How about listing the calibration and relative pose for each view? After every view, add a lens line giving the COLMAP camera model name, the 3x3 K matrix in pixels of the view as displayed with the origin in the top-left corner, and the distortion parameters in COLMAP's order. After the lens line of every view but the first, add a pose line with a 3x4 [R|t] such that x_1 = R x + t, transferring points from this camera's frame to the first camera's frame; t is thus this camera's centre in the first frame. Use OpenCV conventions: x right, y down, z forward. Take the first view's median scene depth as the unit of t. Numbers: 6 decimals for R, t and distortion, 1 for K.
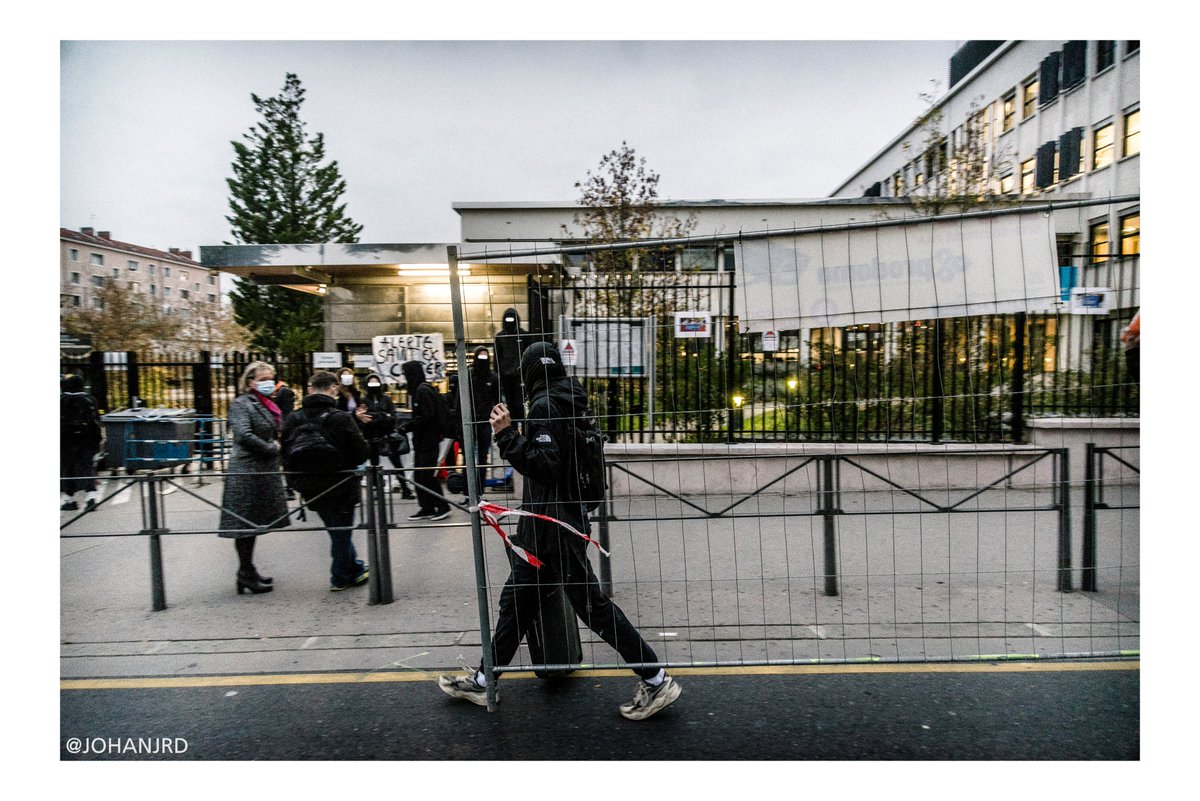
lens RADIAL K [[715.1, 0, 581.3], [0, 715.1, 398.4], [0, 0, 1]] dist [0.015775, 0.001049]
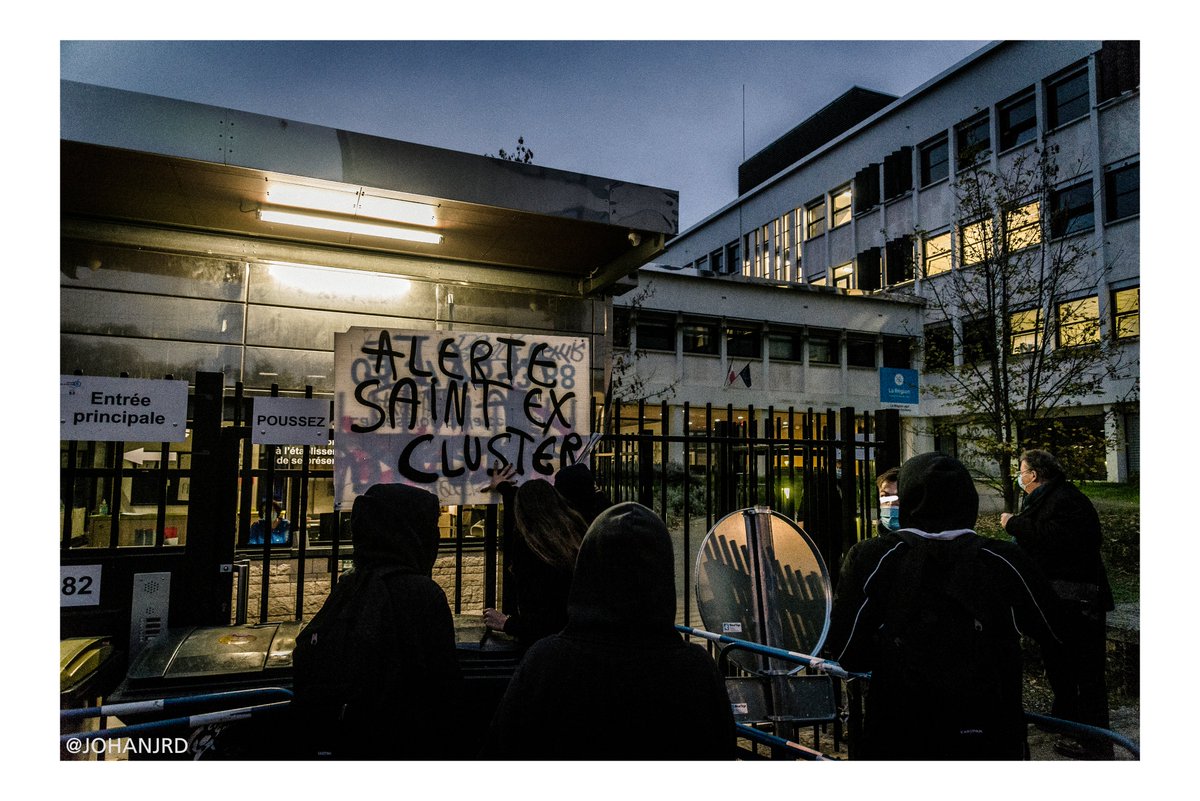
lens RADIAL K [[715.1, 0, 581.3], [0, 715.1, 398.4], [0, 0, 1]] dist [0.015775, 0.001049]
pose [[0.897883, 0.051428, 0.437221, -0.152887], [0.013381, 0.989506, -0.143869, -0.010622], [-0.440031, 0.135028, 0.887772, 0.345668]]
